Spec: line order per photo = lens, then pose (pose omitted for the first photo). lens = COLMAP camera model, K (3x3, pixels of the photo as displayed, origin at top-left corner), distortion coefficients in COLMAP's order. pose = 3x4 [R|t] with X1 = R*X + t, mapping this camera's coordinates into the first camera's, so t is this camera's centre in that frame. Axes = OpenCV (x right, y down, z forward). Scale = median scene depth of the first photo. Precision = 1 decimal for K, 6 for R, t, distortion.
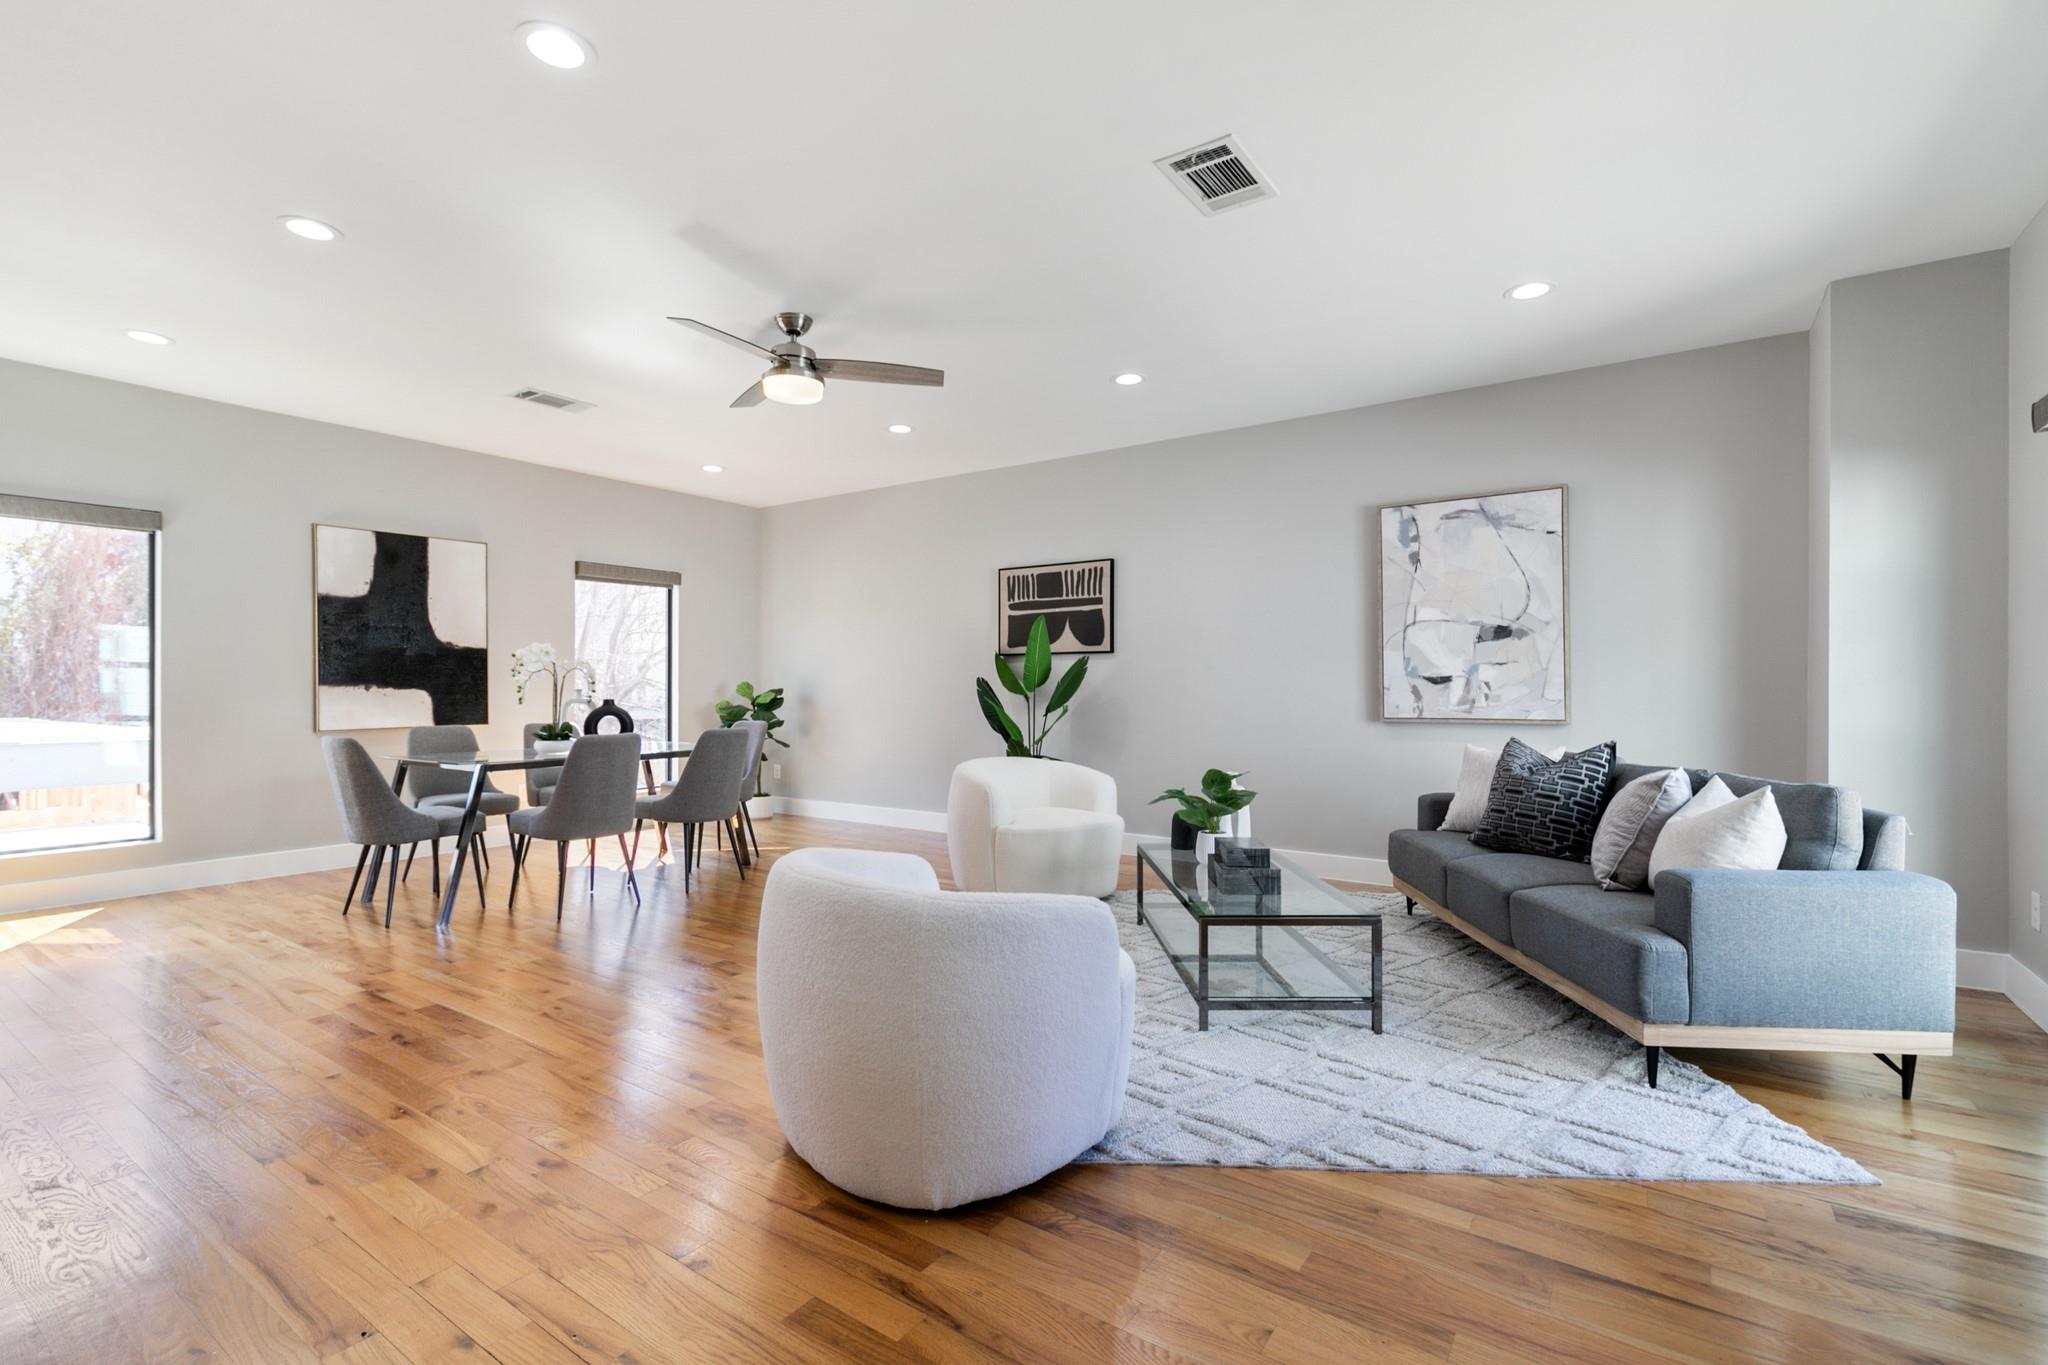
lens RADIAL K [[931.3, 0, 1021.0], [0, 931.3, 685.5], [0, 0, 1]] dist [0.011954, -0.002376]
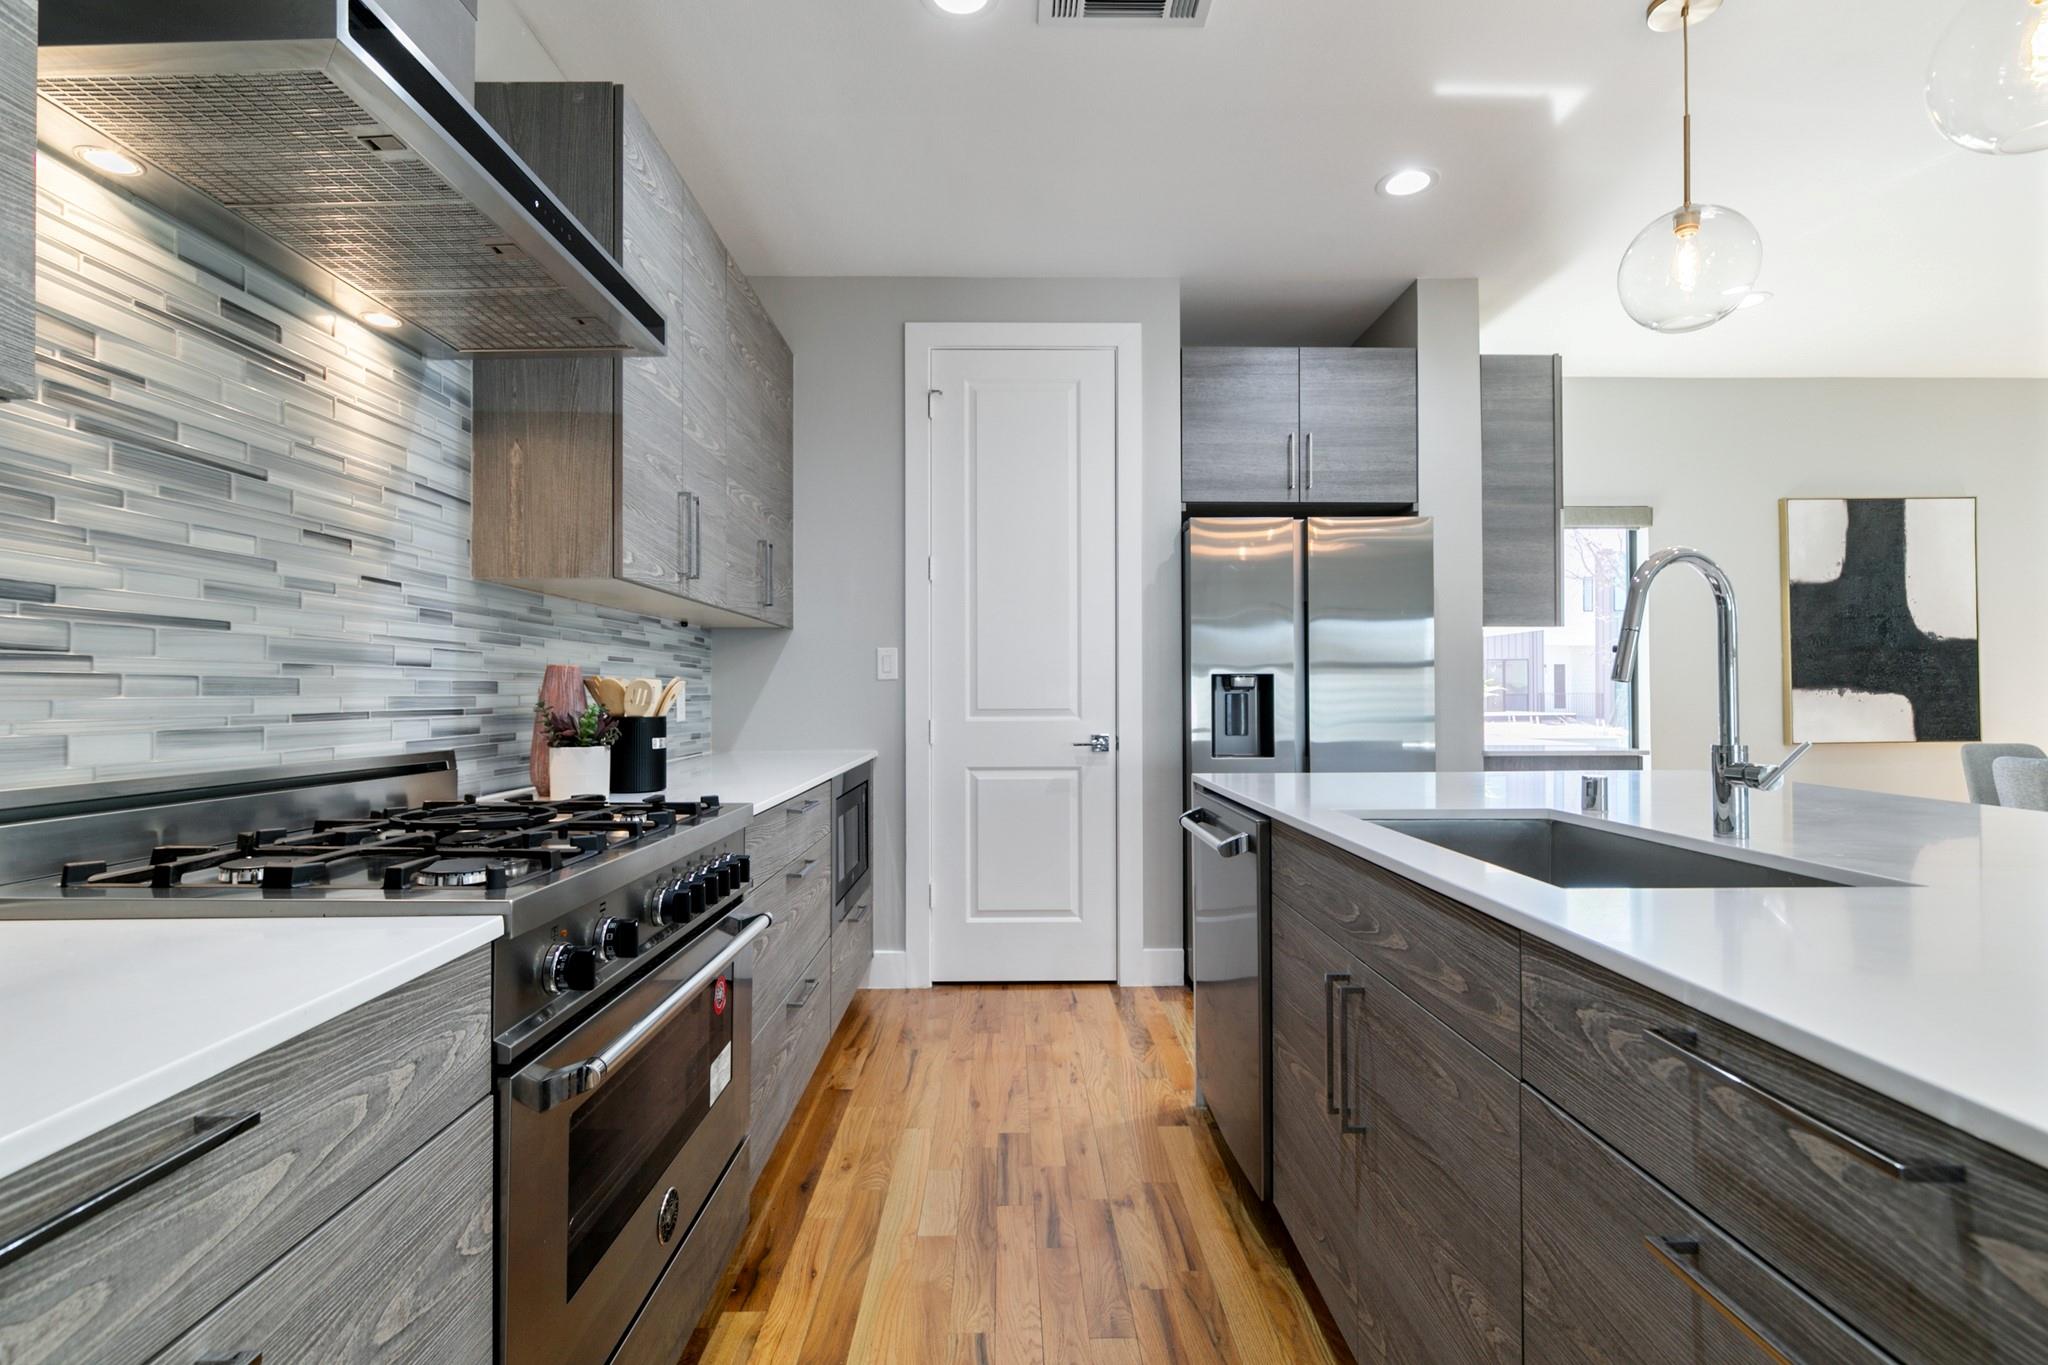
lens RADIAL K [[966.2, 0, 1019.4], [0, 966.2, 680.8], [0, 0, 1]] dist [-0.002553, -0.000319]
pose [[0.588805, -0.010583, -0.808206, -0.427055], [0.004216, 0.999941, -0.010022, -0.001951], [0.808264, 0.002494, 0.588815, -0.069589]]
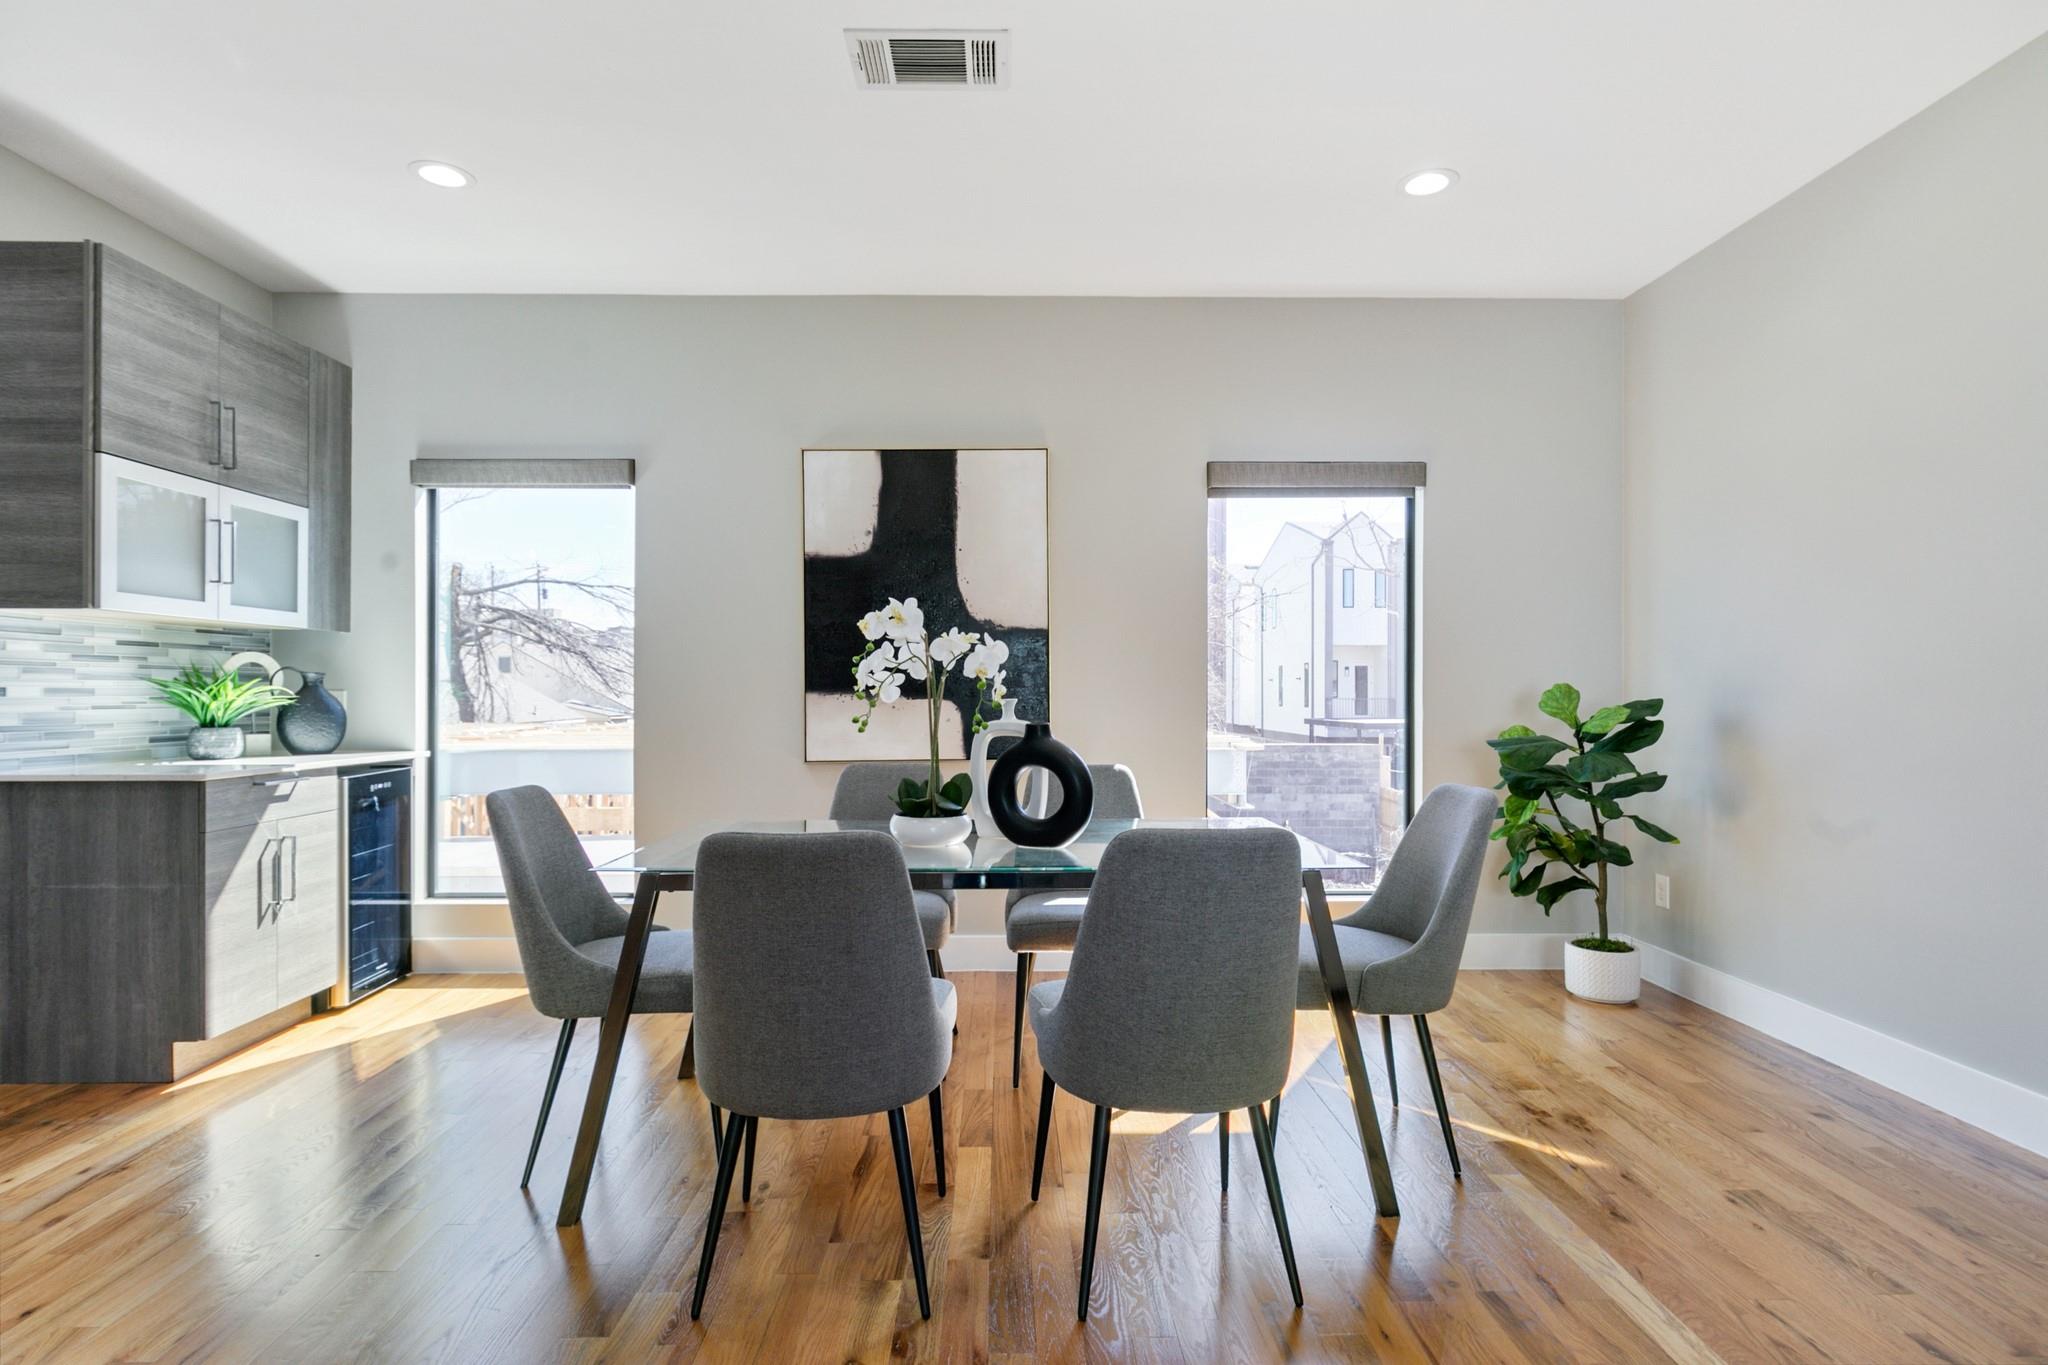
lens RADIAL K [[1062.8, 0, 1003.0], [0, 1062.8, 693.0], [0, 0, 1]] dist [0.005313, -0.000056]
pose [[0.583396, -0.001271, -0.812187, -0.054023], [0.001839, 0.999998, -0.000244, 0.000435], [0.812185, -0.001351, 0.583398, 0.629278]]
